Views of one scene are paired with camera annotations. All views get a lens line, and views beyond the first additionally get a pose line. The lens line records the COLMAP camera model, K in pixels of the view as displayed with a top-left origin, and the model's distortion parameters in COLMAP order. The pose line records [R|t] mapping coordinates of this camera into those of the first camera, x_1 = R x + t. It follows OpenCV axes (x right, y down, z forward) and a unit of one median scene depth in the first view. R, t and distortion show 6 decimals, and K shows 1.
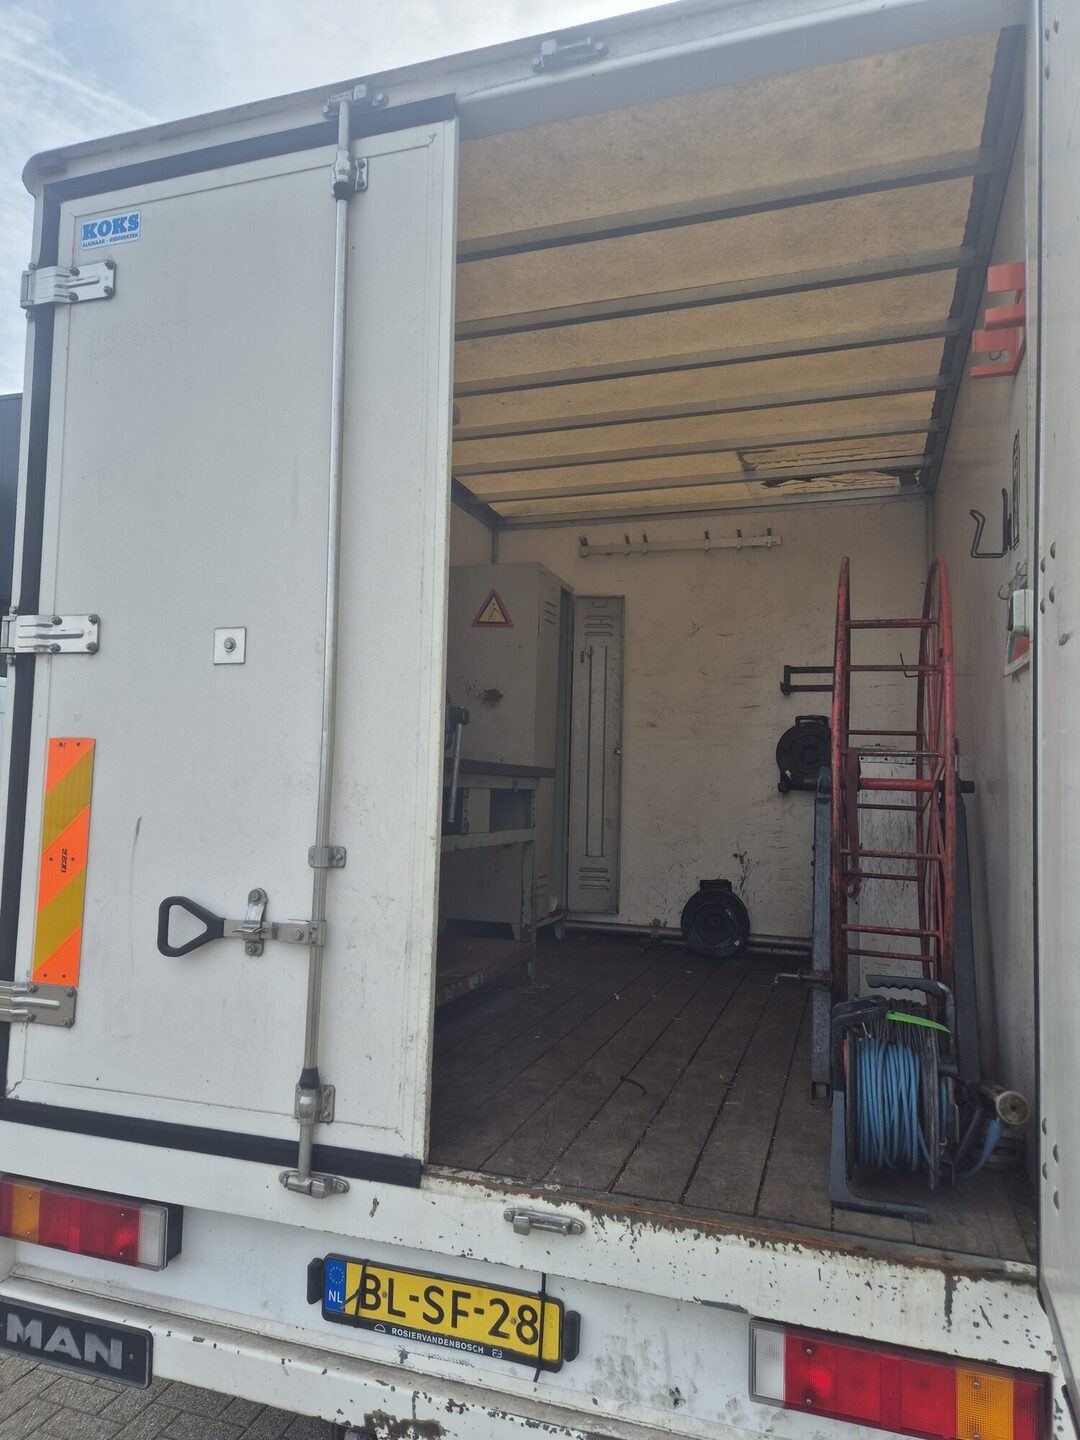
lens RADIAL K [[964.4, 0, 512.6], [0, 964.4, 726.8], [0, 0, 1]] dist [0.040160, -0.044809]
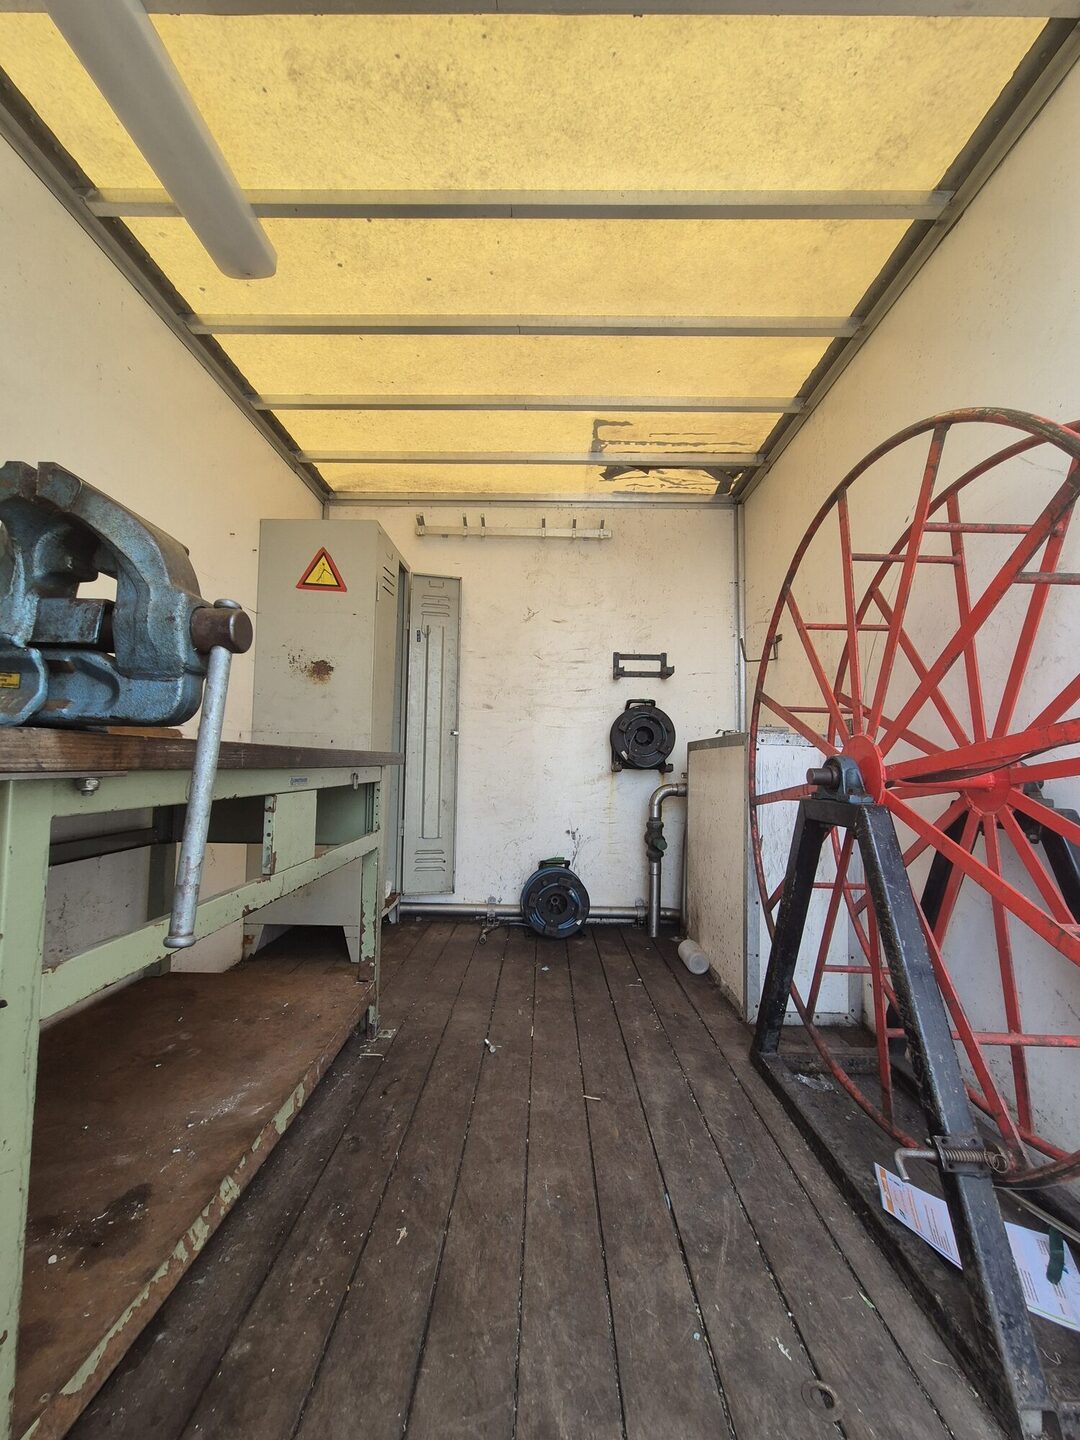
lens RADIAL K [[600.1, 0, 544.9], [0, 600.1, 728.5], [0, 0, 1]] dist [-0.006751, 0.004630]
pose [[0.944176, 0.004979, 0.329405, -0.007962], [-0.010807, 0.999816, 0.015864, 0.011487], [-0.329266, -0.018538, 0.944055, 0.404422]]
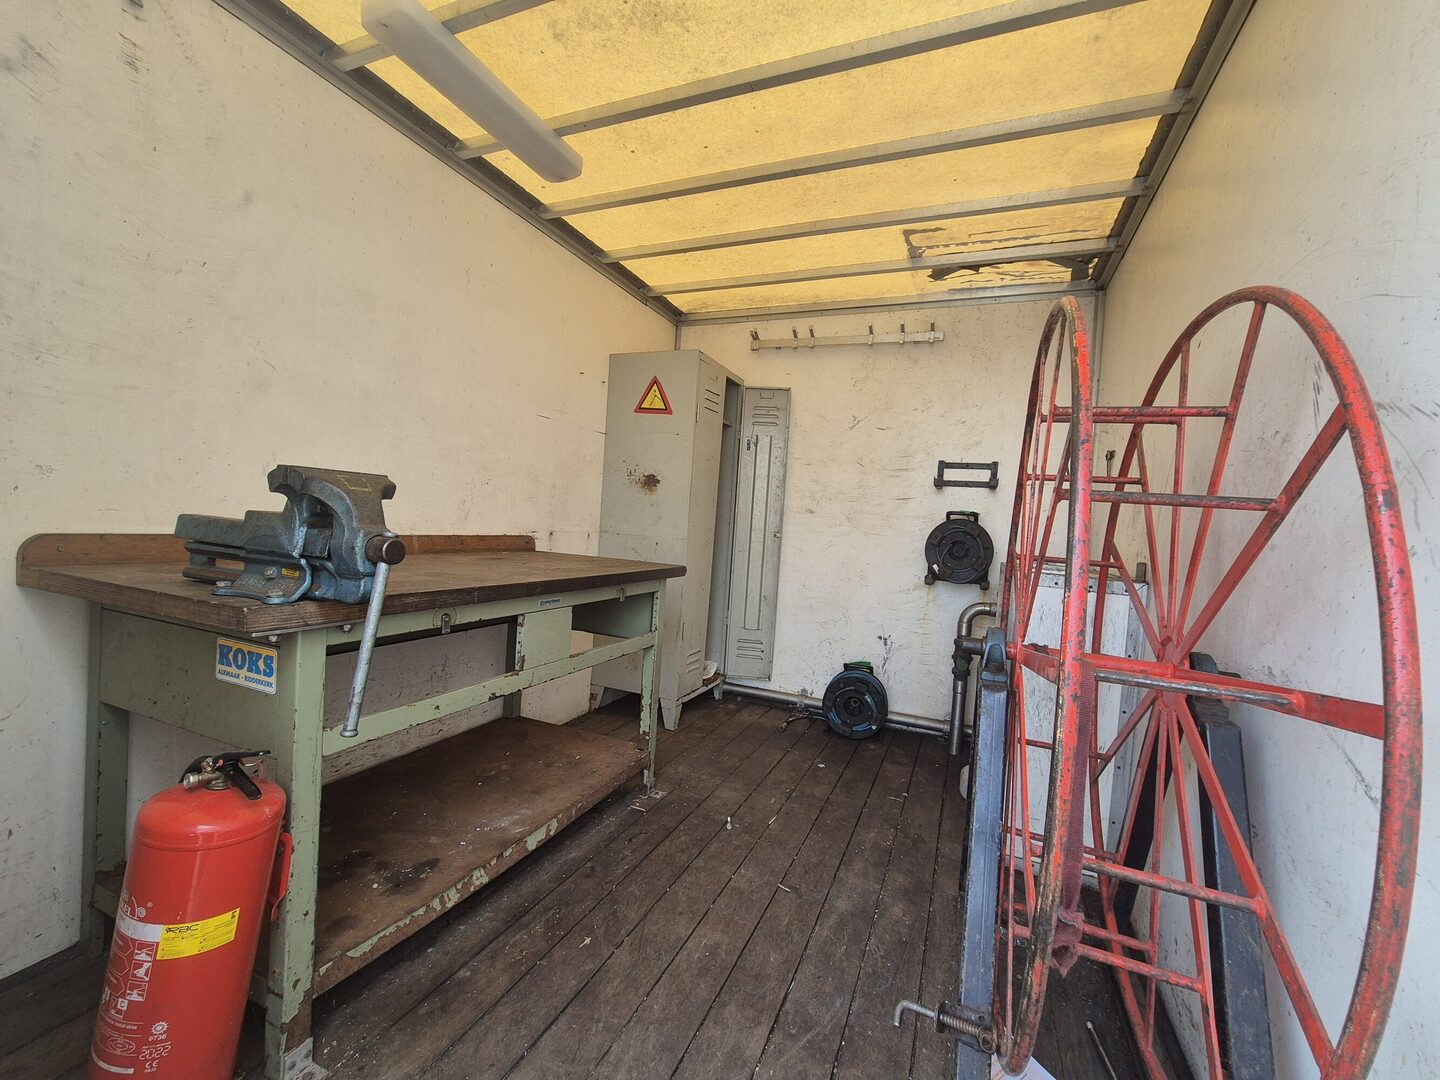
lens RADIAL K [[600.1, 0, 728.4], [0, 600.1, 543.3], [0, 0, 1]] dist [-0.006751, 0.004630]
pose [[0.997942, 0.040595, -0.049638, 0.093741], [-0.035491, 0.994384, 0.099702, -0.031893], [0.053406, -0.097735, 0.993778, 0.348156]]
